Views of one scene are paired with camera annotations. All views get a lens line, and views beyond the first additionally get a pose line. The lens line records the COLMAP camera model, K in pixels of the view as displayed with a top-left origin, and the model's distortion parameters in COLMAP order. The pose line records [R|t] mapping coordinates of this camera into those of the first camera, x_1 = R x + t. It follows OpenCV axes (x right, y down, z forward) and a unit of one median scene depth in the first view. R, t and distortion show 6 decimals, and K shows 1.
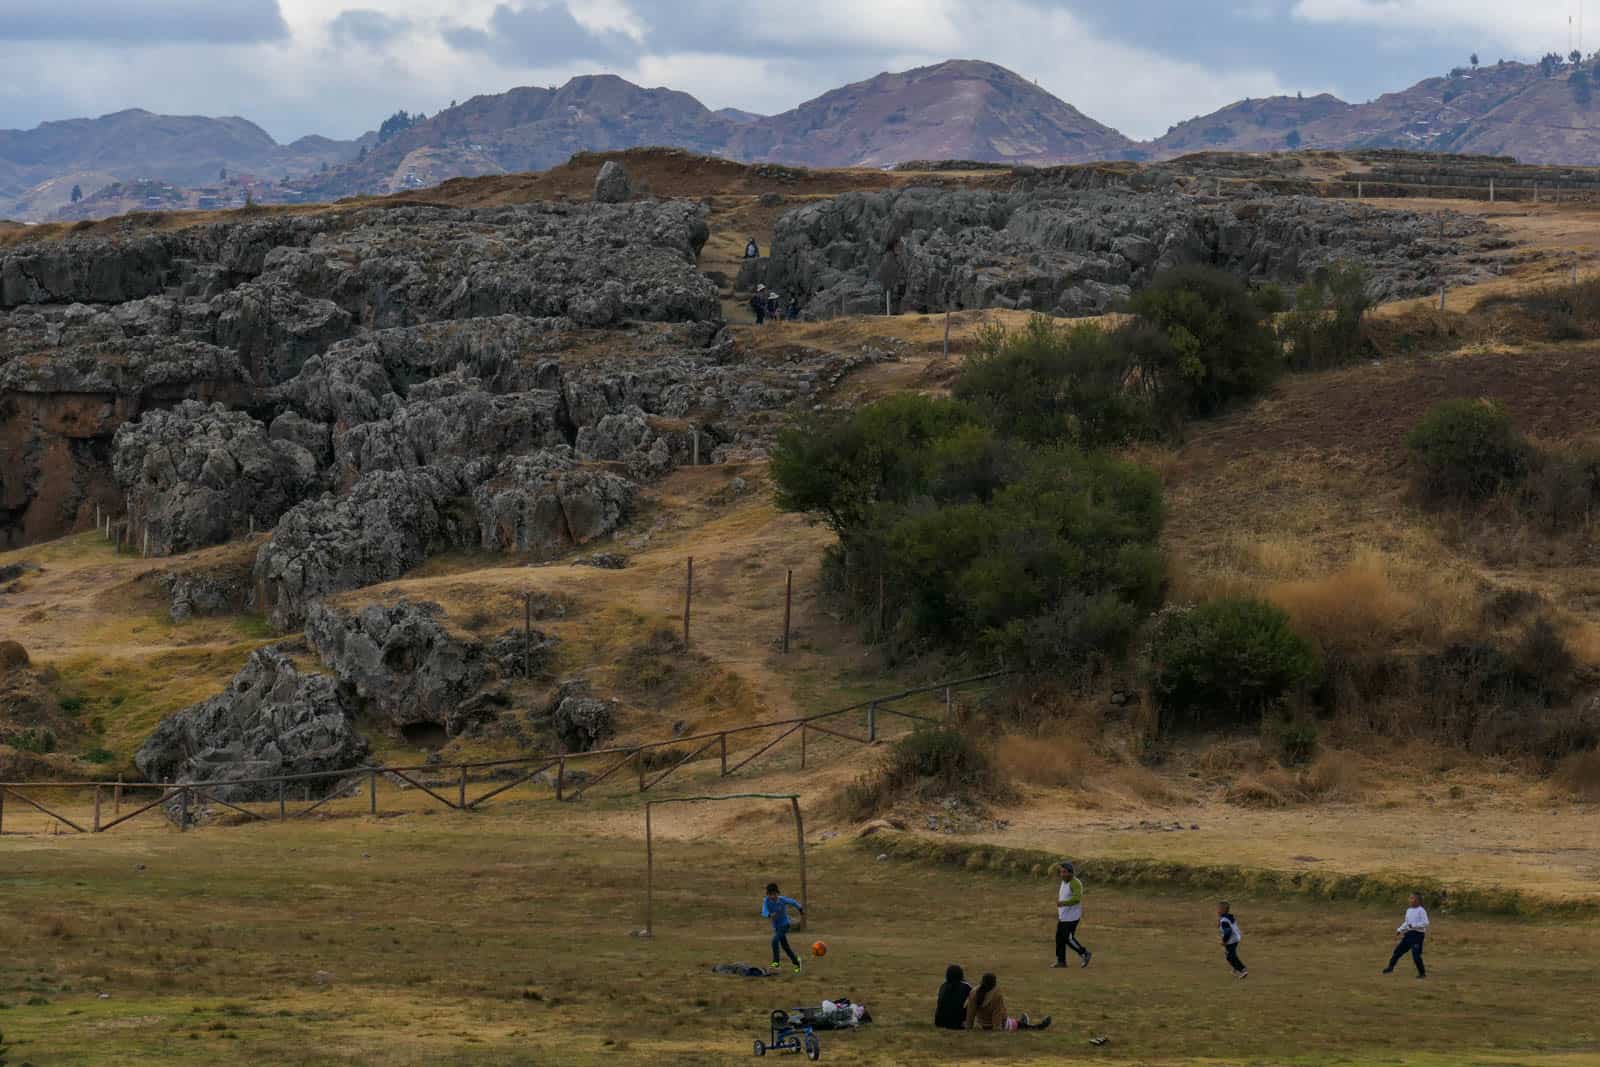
lens RADIAL K [[6435.9, 0, 800.0], [0, 6435.9, 533.5], [0, 0, 1]] dist [0.053451, 2.513601]
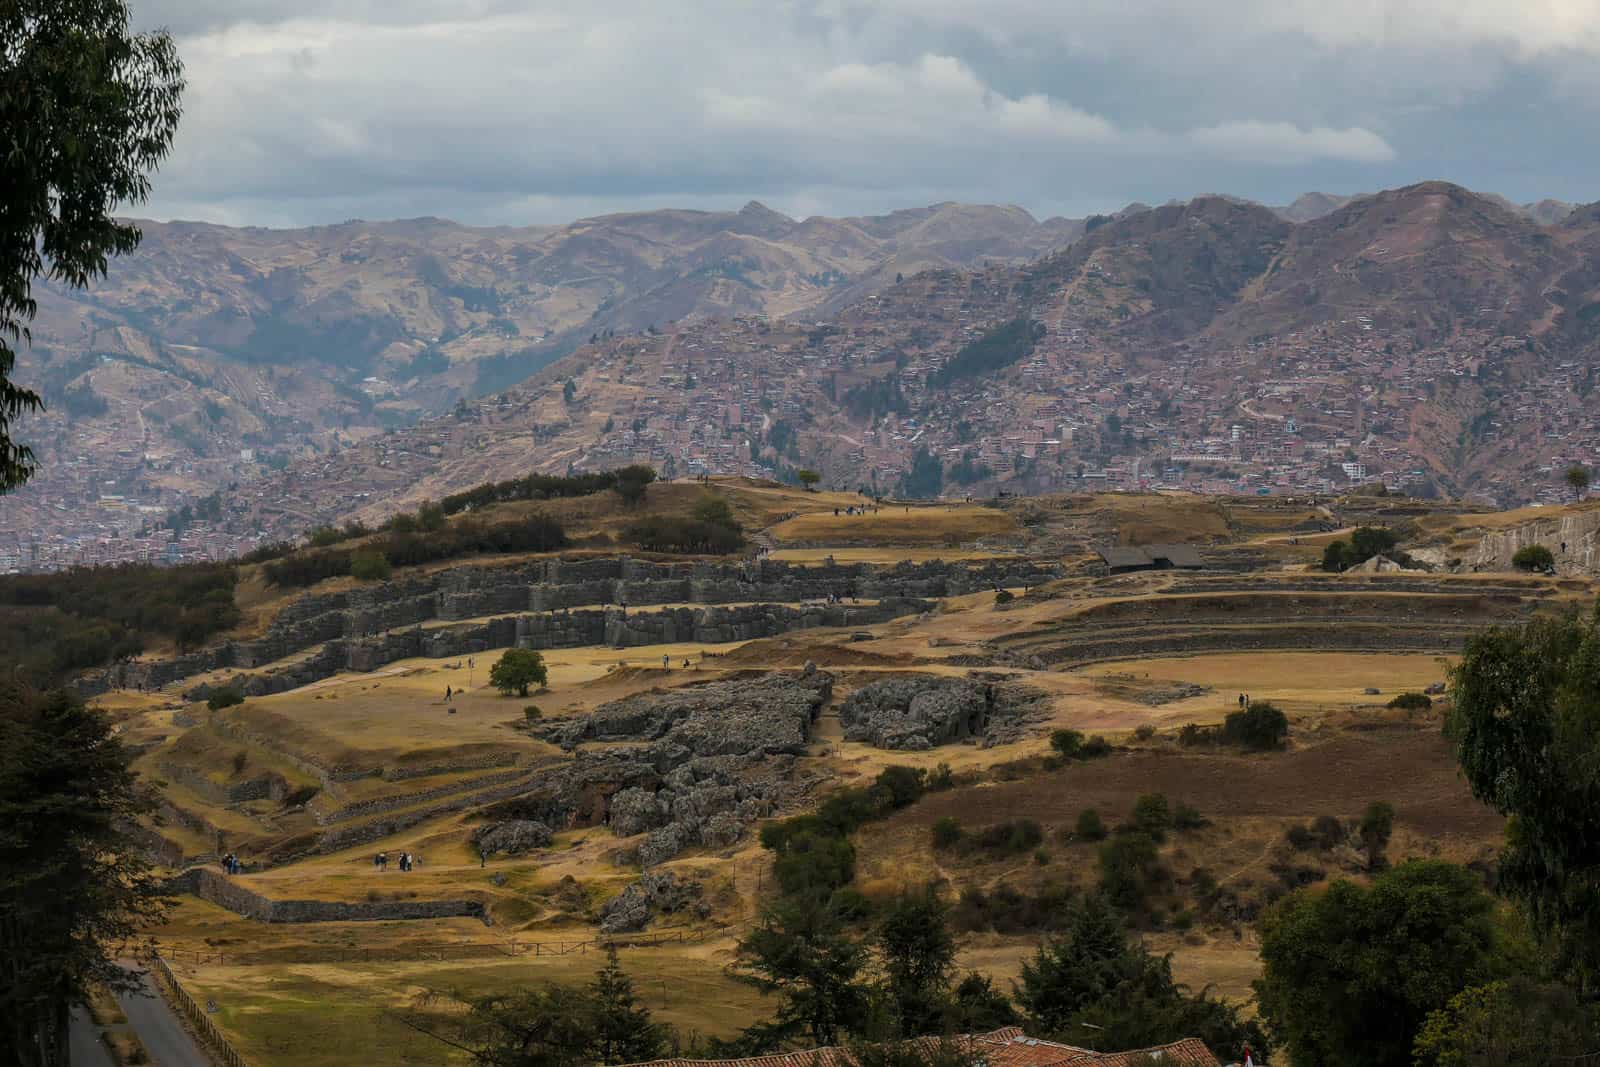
lens RADIAL K [[6435.9, 0, 800.0], [0, 6435.9, 533.5], [0, 0, 1]] dist [0.053451, 2.513601]
pose [[0.981461, -0.014105, -0.191143, 0.649277], [0.029382, 0.996573, 0.077324, -0.419030], [0.189398, -0.081507, 0.978512, -2.316519]]
